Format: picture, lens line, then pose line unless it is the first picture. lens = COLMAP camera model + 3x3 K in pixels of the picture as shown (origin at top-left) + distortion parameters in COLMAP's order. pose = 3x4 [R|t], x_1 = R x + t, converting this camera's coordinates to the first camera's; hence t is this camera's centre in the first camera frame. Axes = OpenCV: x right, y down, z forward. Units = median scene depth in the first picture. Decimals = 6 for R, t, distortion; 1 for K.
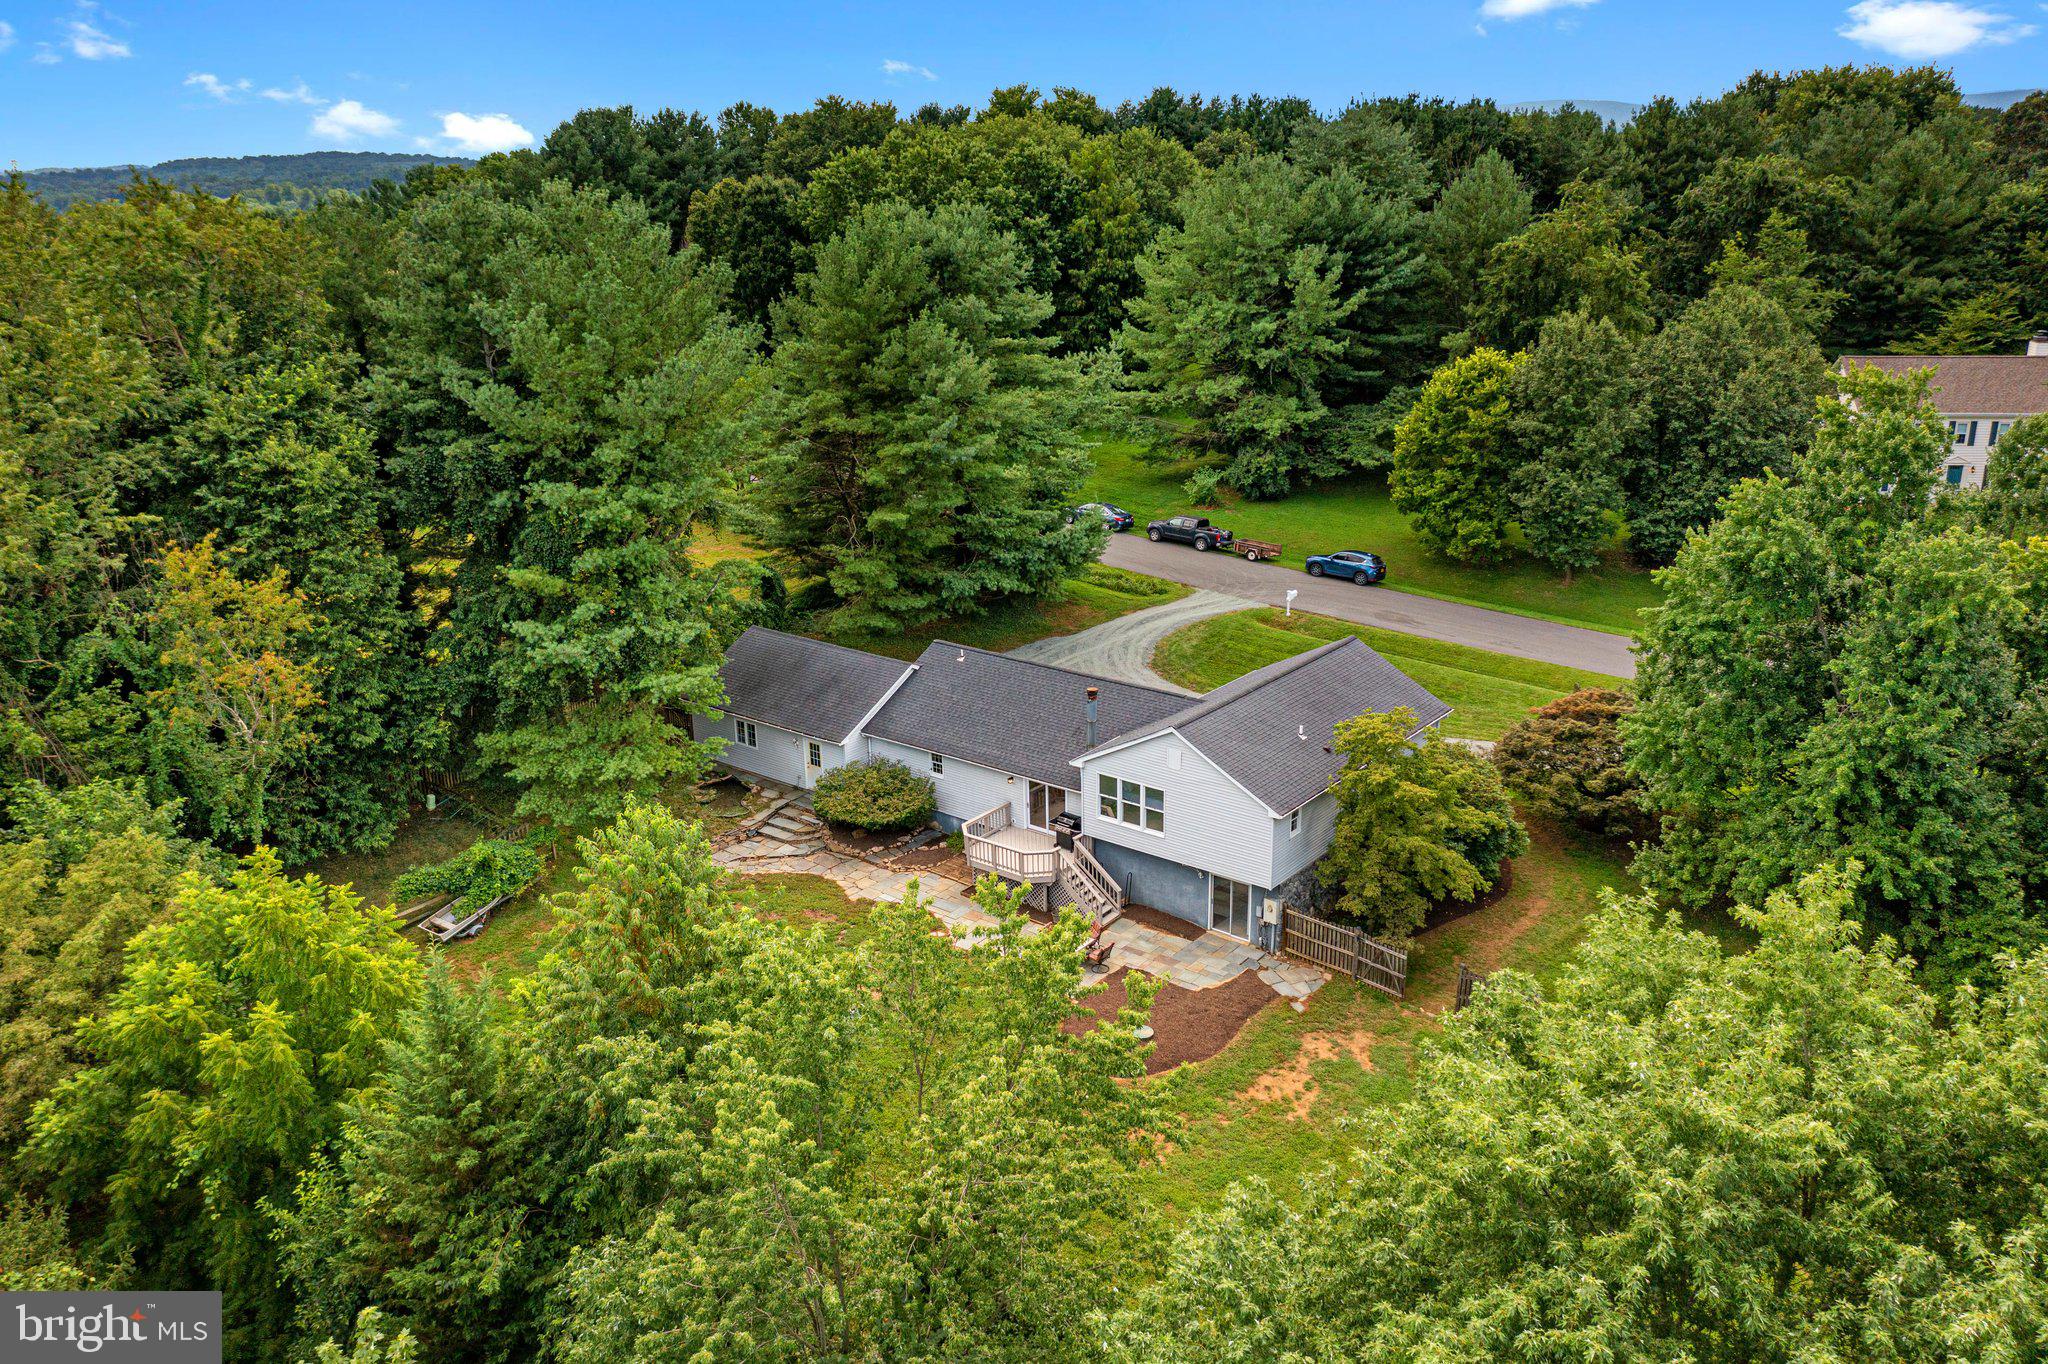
lens RADIAL K [[1600.6, 0, 1032.5], [0, 1600.6, 674.7], [0, 0, 1]] dist [-0.020910, 0.013457]
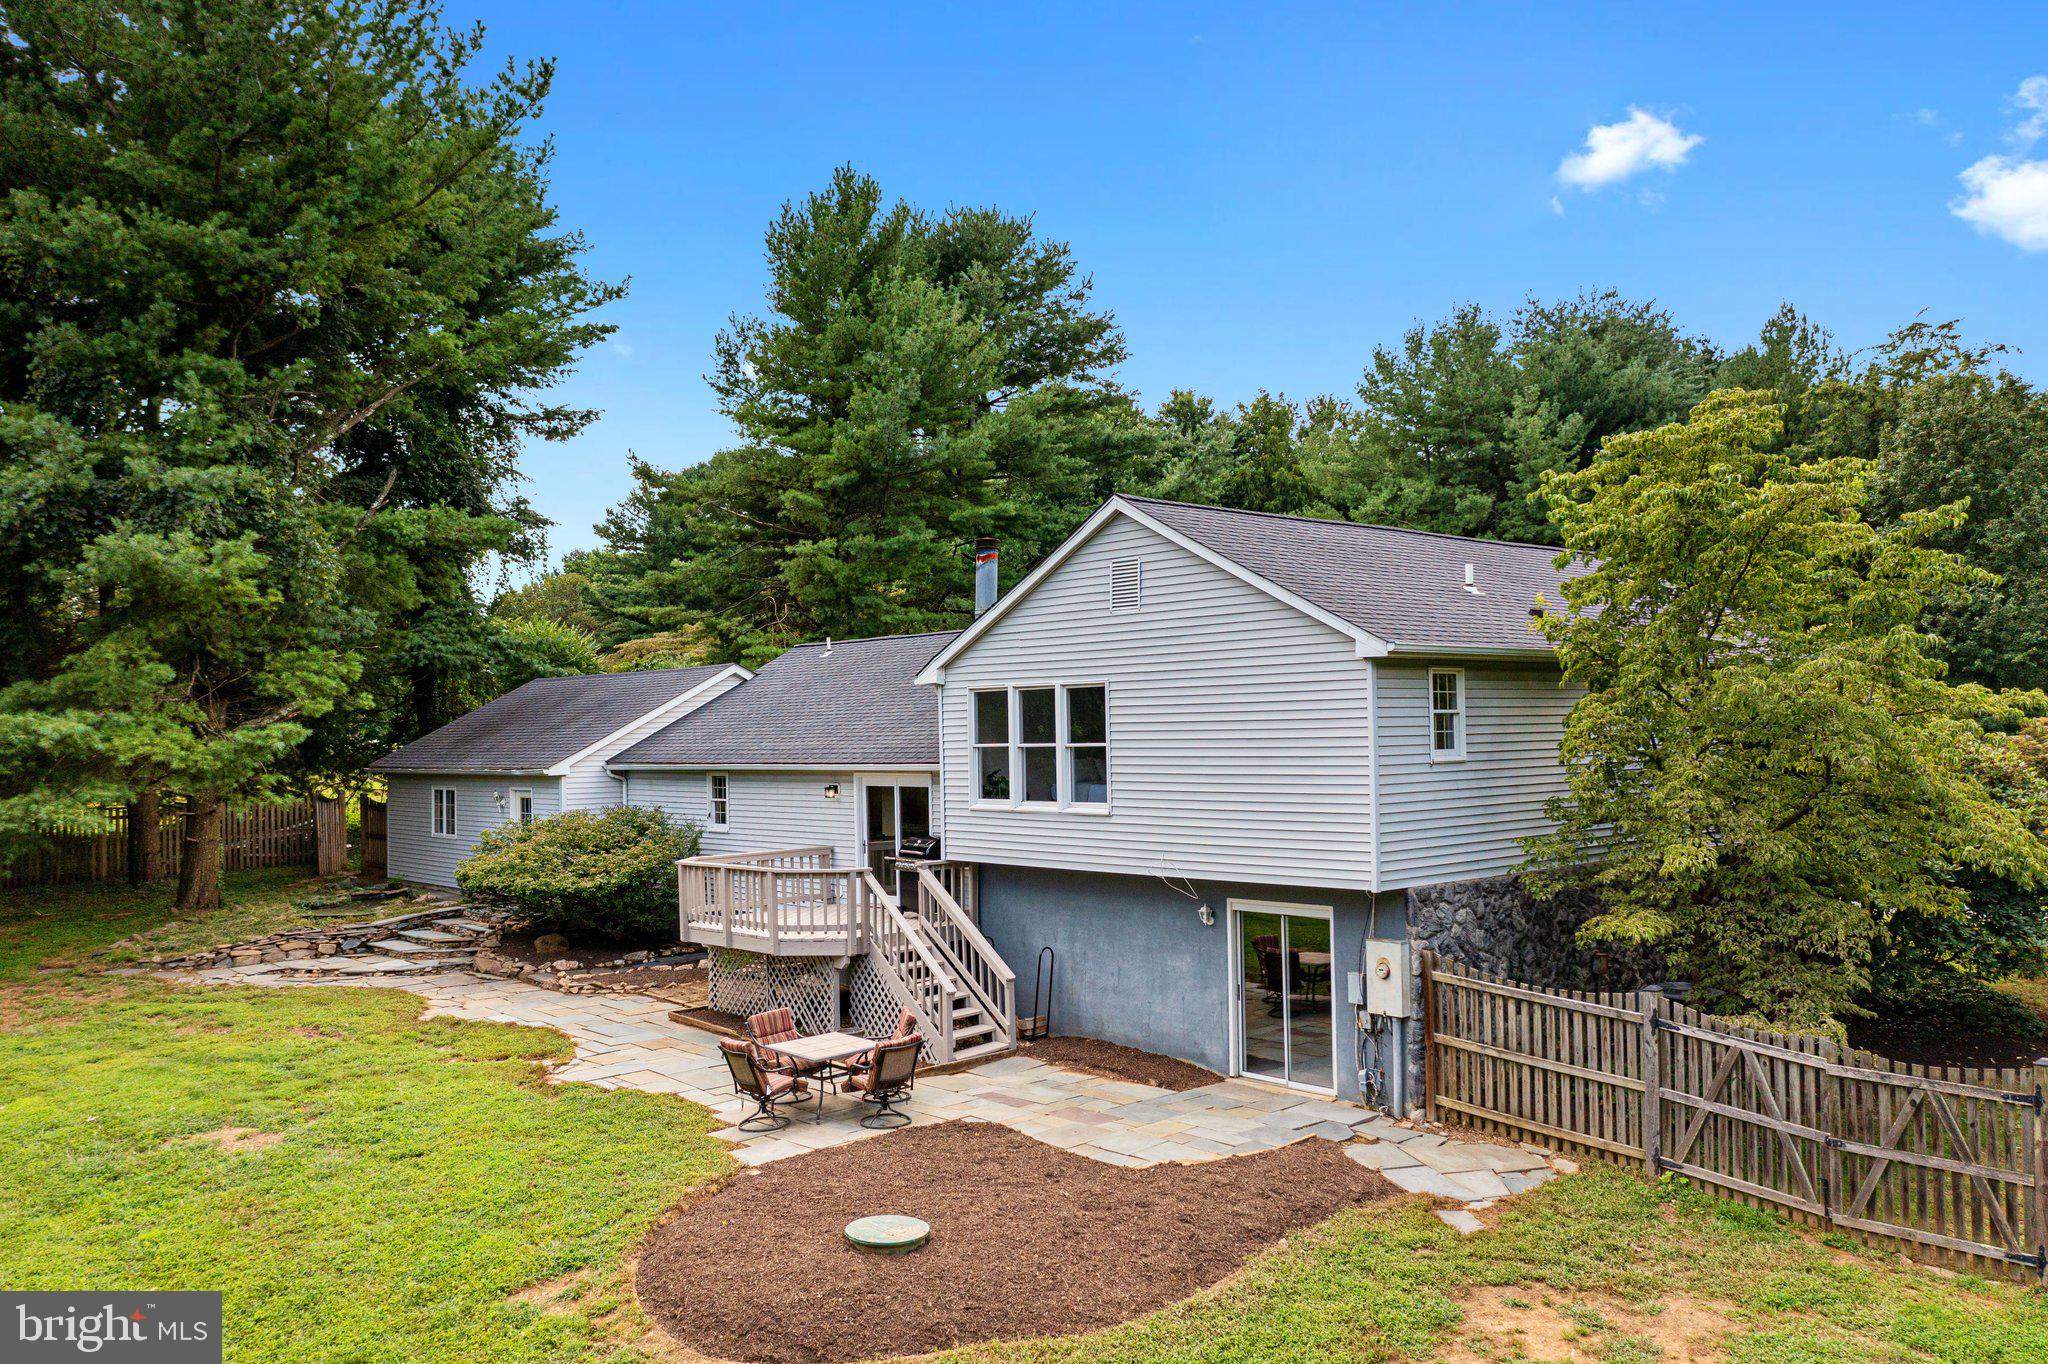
lens RADIAL K [[1600.6, 0, 1018.1], [0, 1600.6, 686.3], [0, 0, 1]] dist [-0.020910, 0.013457]
pose [[0.984791, -0.008828, -0.173517, 0.114445], [-0.049821, 0.942418, -0.330704, 0.180332], [0.166445, 0.334320, 0.927646, 0.563422]]
